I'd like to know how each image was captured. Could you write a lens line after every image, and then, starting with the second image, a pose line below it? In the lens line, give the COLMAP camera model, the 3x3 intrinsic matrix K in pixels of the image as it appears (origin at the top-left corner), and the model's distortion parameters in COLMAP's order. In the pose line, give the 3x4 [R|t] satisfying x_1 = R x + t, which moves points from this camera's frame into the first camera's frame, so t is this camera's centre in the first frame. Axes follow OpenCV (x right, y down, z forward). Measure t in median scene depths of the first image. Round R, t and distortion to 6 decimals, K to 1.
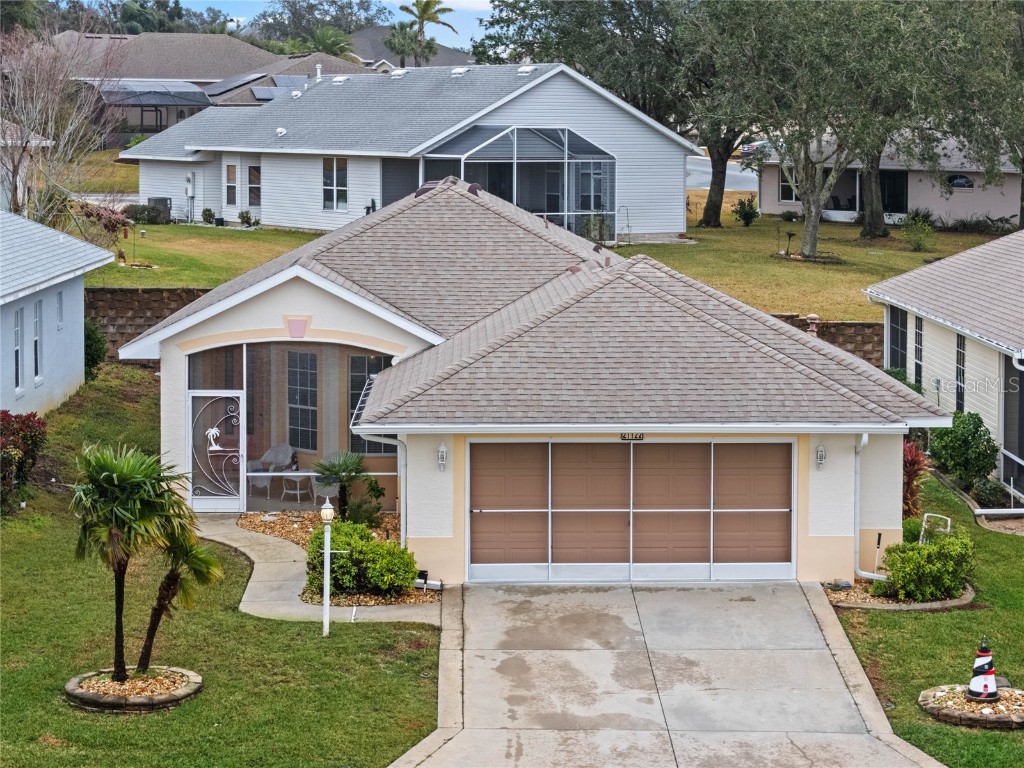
lens RADIAL K [[2418.9, 0, 643.0], [0, 2418.9, 249.8], [0, 0, 1]] dist [-0.017396, 0.337120]
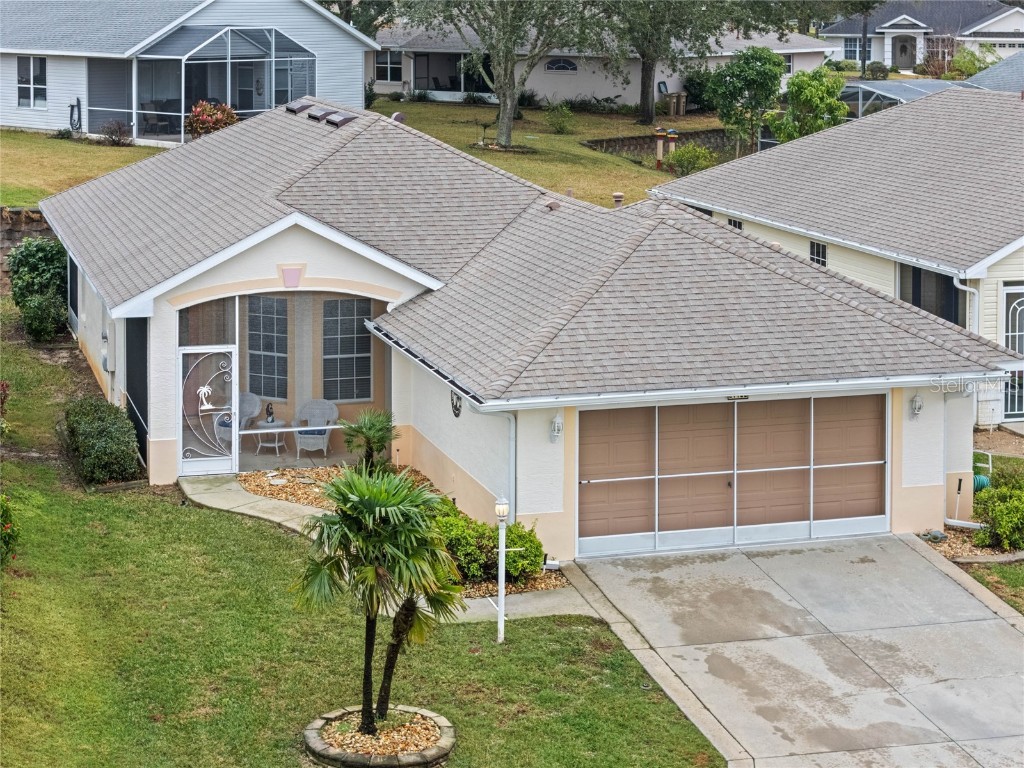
lens RADIAL K [[2084.5, 0, 512.9], [0, 2084.5, 39.9], [0, 0, 1]] dist [0.042358, -0.167073]
pose [[0.976022, -0.009583, 0.217462, -0.273153], [0.015137, 0.999600, -0.023887, -0.047236], [-0.217146, 0.026606, 0.975776, 0.194005]]
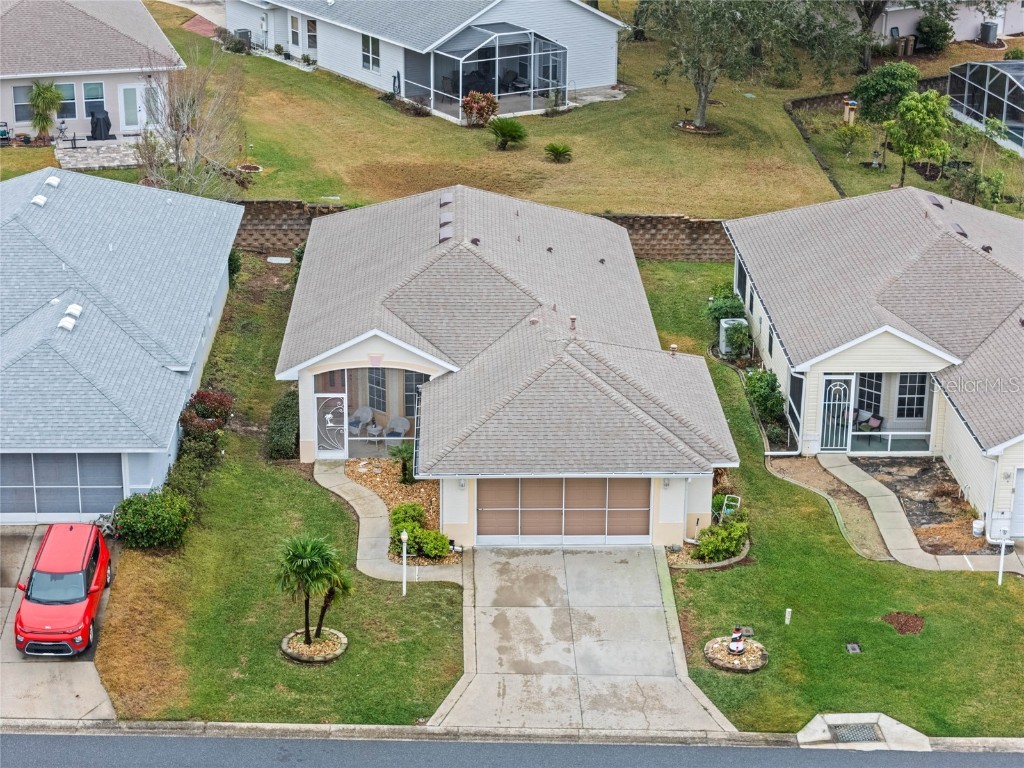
lens RADIAL K [[2050.6, 0, 512.0], [0, 2050.6, 384.0], [0, 0, 1]] dist [0.003493, 0.098959]
pose [[0.999071, 0.017322, -0.039457, 0.016159], [-0.004912, 0.955458, 0.295087, -0.448390], [0.042811, -0.294619, 0.954655, -0.476945]]
